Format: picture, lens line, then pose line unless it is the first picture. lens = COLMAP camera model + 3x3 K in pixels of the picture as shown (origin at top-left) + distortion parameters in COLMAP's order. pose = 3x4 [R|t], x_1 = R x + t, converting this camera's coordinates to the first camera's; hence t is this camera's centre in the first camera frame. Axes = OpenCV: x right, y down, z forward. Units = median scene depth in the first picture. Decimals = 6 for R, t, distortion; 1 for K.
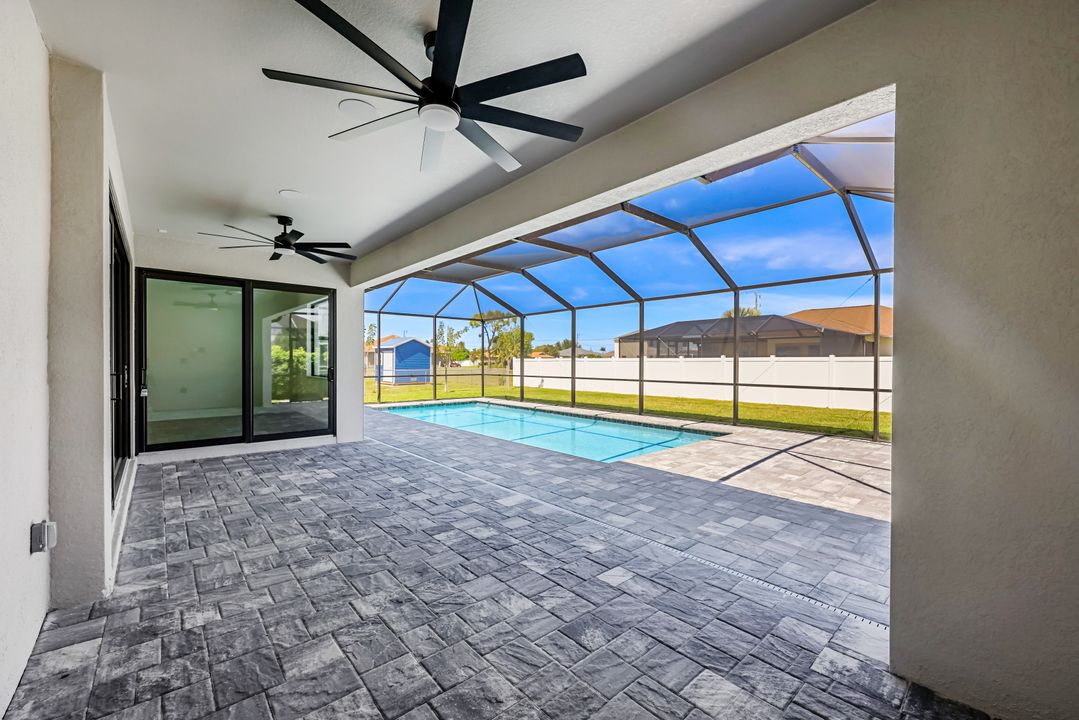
lens RADIAL K [[435.3, 0, 544.9], [0, 435.3, 364.8], [0, 0, 1]] dist [0.001101, 0.000604]
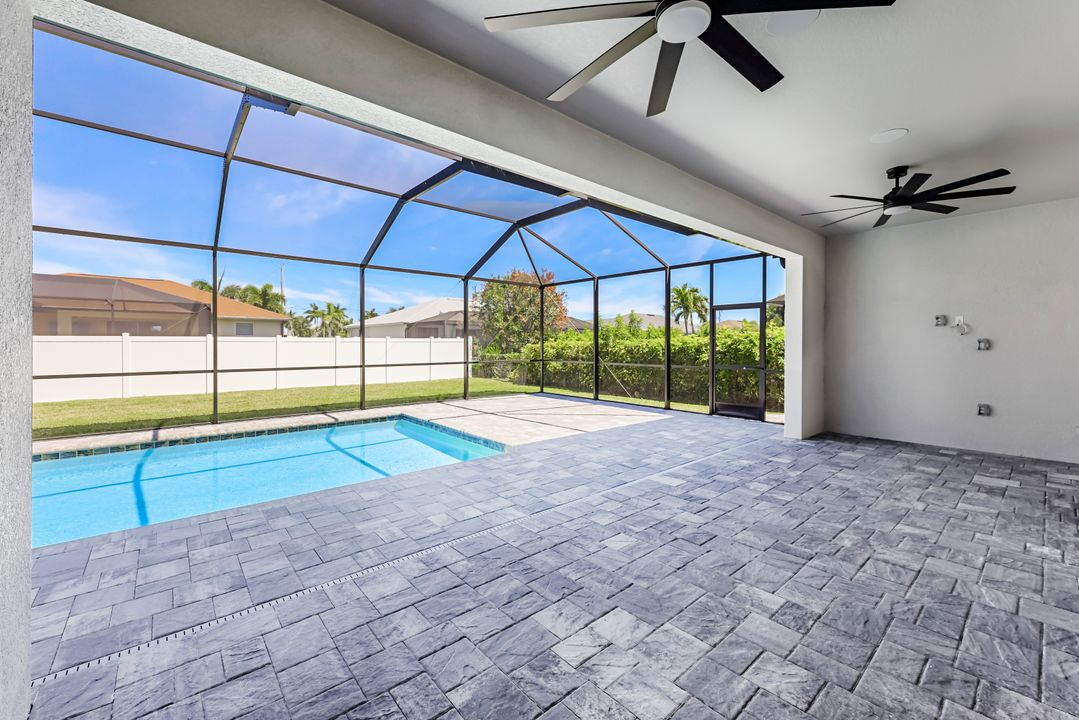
lens RADIAL K [[435.3, 0, 540.7], [0, 435.3, 343.9], [0, 0, 1]] dist [0.001101, 0.000604]
pose [[0.016294, -0.003173, 0.999862, -1.109478], [0.005921, 0.999978, 0.003077, -0.009453], [-0.999850, 0.005871, 0.016312, 1.302516]]
